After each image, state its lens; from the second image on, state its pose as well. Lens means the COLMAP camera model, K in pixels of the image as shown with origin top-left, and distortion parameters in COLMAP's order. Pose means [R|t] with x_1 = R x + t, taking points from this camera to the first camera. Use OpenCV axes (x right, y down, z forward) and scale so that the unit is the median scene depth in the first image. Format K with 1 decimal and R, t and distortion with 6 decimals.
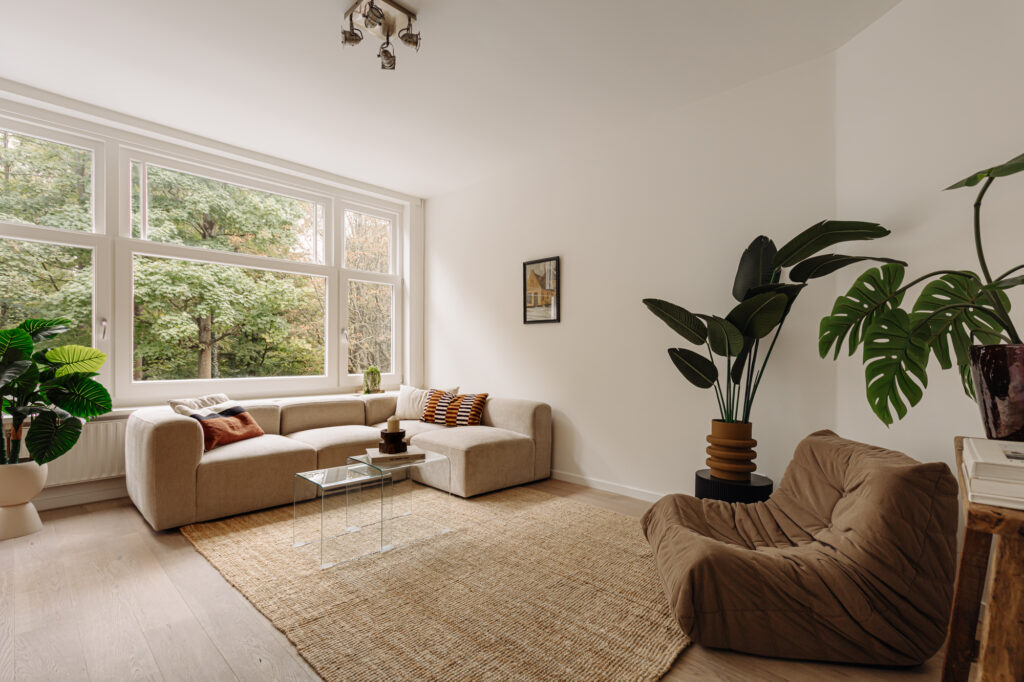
lens RADIAL K [[468.4, 0, 512.0], [0, 468.4, 341.0], [0, 0, 1]] dist [0.000617, 0.000326]
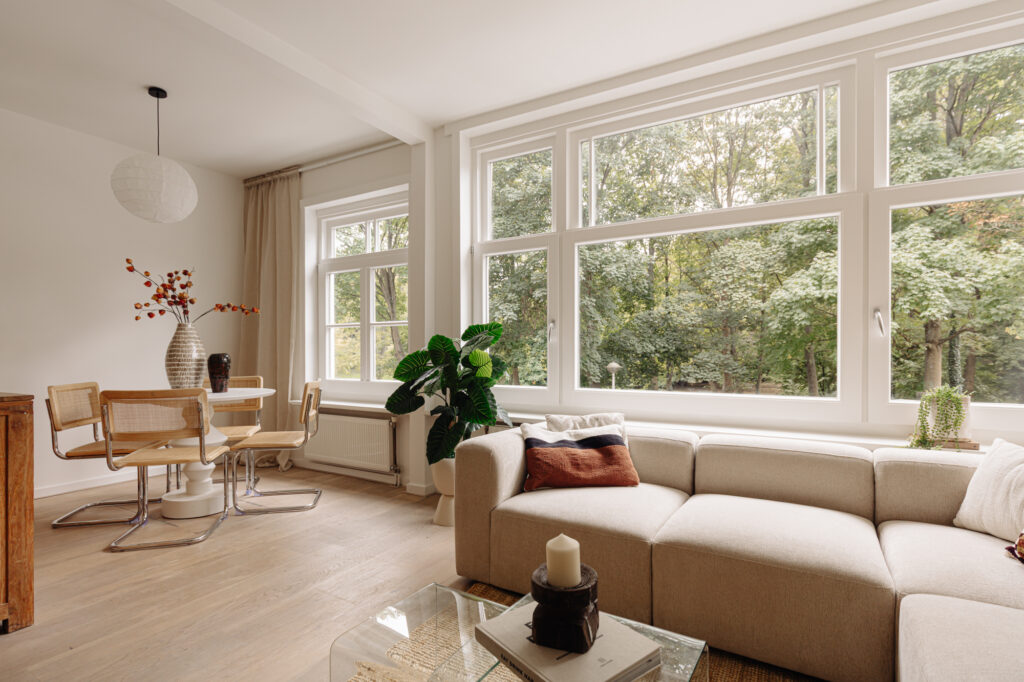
lens RADIAL K [[498.6, 0, 512.1], [0, 498.6, 349.0], [0, 0, 1]] dist [-0.000215, 0.000037]
pose [[0.242494, -0.012940, -0.970067, 0.026455], [0.024469, 0.999675, -0.007218, 0.004976], [0.969844, -0.021986, 0.242732, 0.211387]]
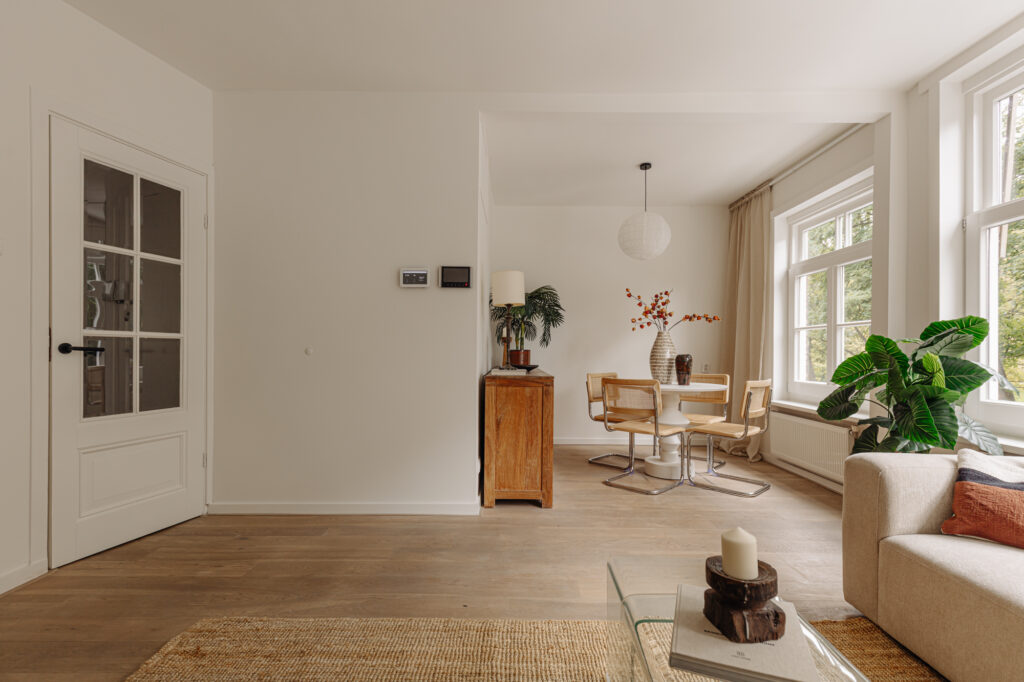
lens RADIAL K [[468.4, 0, 512.0], [0, 468.4, 341.0], [0, 0, 1]] dist [0.000617, 0.000326]
pose [[-0.720415, -0.029111, -0.692932, 0.034421], [0.003436, 0.998957, -0.045540, 0.006873], [0.693534, -0.035189, -0.719564, 0.281503]]
